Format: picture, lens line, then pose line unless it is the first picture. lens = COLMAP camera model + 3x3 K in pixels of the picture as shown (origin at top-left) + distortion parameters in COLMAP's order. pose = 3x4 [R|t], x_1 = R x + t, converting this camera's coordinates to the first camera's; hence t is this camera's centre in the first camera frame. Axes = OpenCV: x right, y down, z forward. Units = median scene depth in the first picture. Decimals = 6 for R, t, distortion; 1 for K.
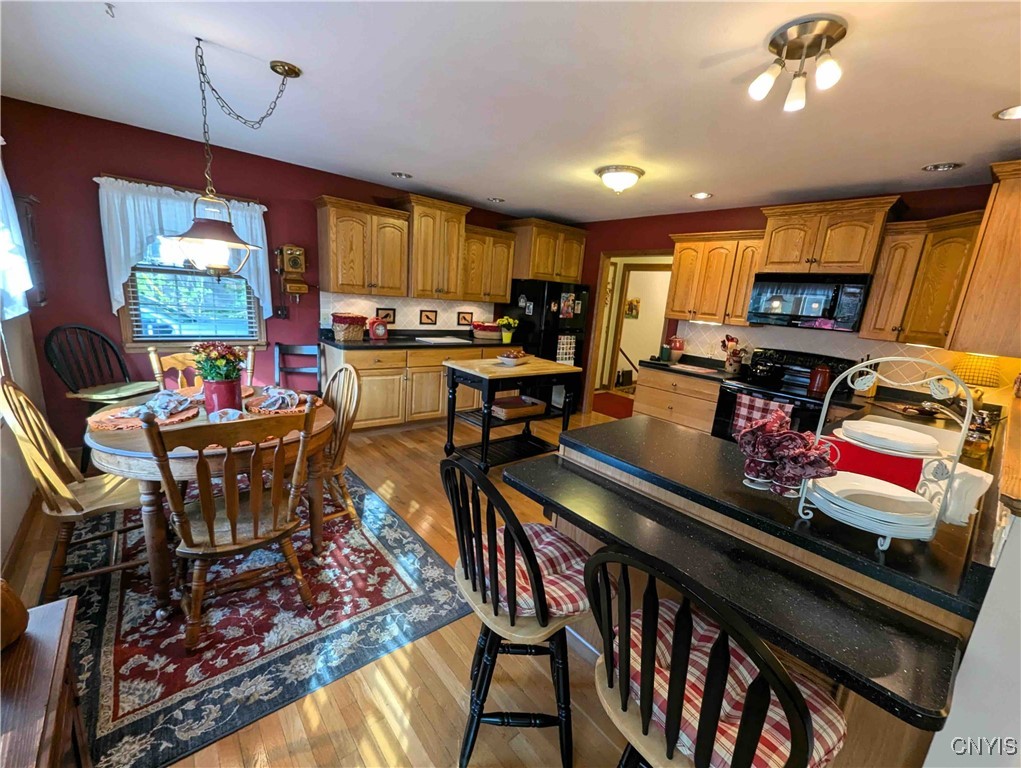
lens RADIAL K [[425.6, 0, 513.8], [0, 425.6, 392.1], [0, 0, 1]] dist [0.009840, -0.003635]
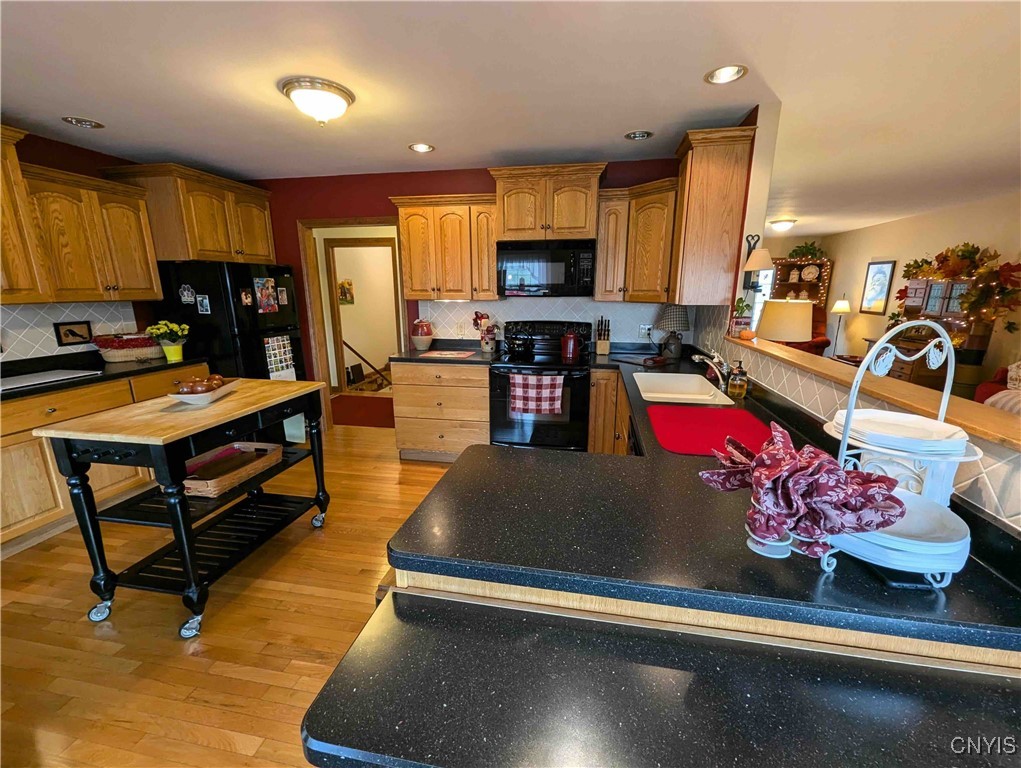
lens RADIAL K [[425.6, 0, 513.8], [0, 425.6, 392.1], [0, 0, 1]] dist [0.009840, -0.003635]
pose [[0.775758, -0.223685, 0.590055, -0.013874], [0.199812, 0.974024, 0.106547, -0.044174], [-0.598560, 0.035245, 0.800302, 0.211002]]
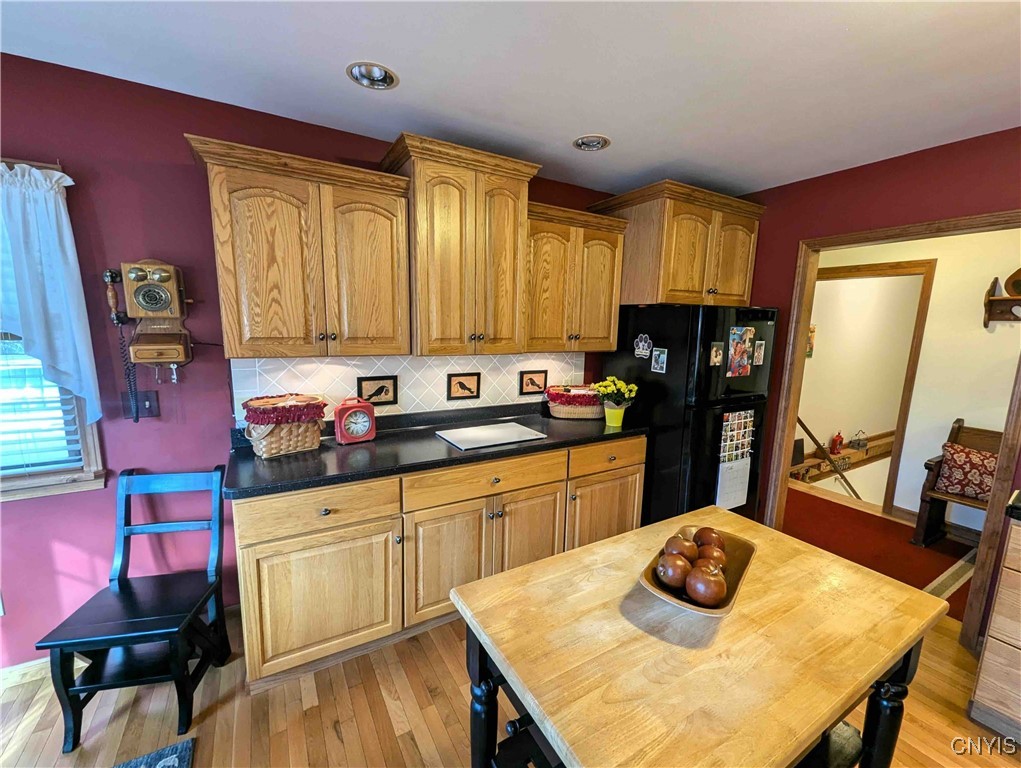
lens RADIAL K [[425.6, 0, 513.8], [0, 425.6, 392.1], [0, 0, 1]] dist [0.009840, -0.003635]
pose [[0.984621, -0.027238, -0.172570, -0.054430], [0.014931, 0.997277, -0.072217, -0.146358], [0.174067, 0.068529, 0.982346, 0.556278]]
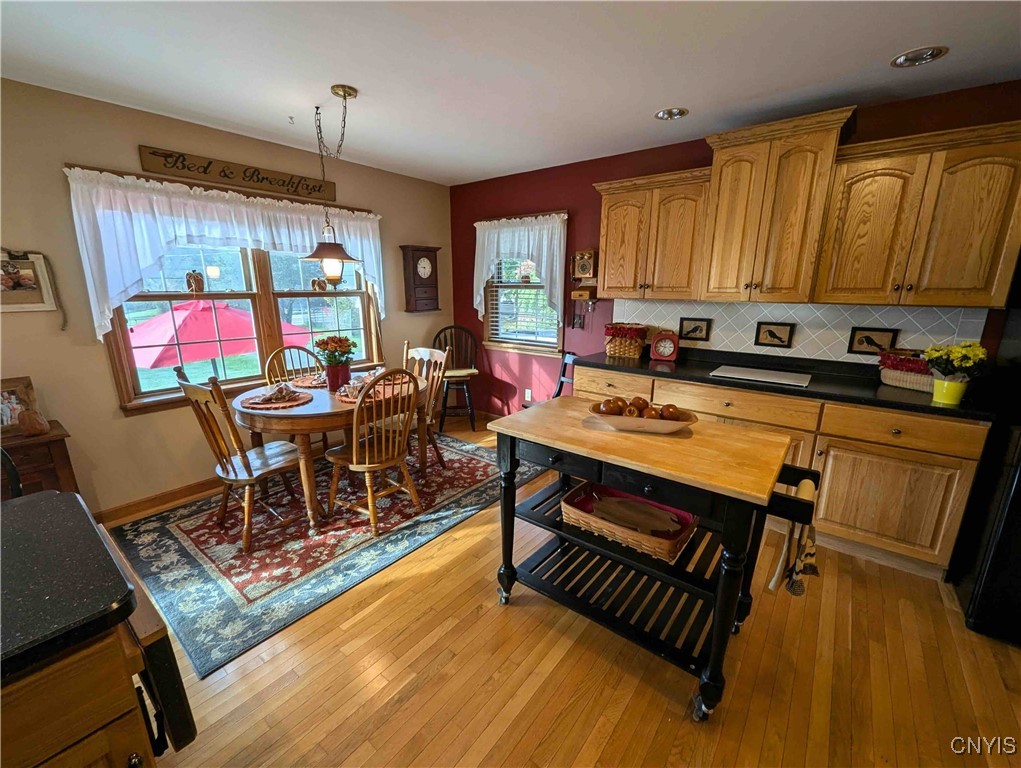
lens RADIAL K [[425.6, 0, 513.8], [0, 425.6, 392.1], [0, 0, 1]] dist [0.009840, -0.003635]
pose [[0.199132, 0.166304, -0.965758, 0.347143], [-0.209750, 0.969890, 0.123767, -0.109857], [0.957262, 0.177922, 0.228019, 0.611535]]
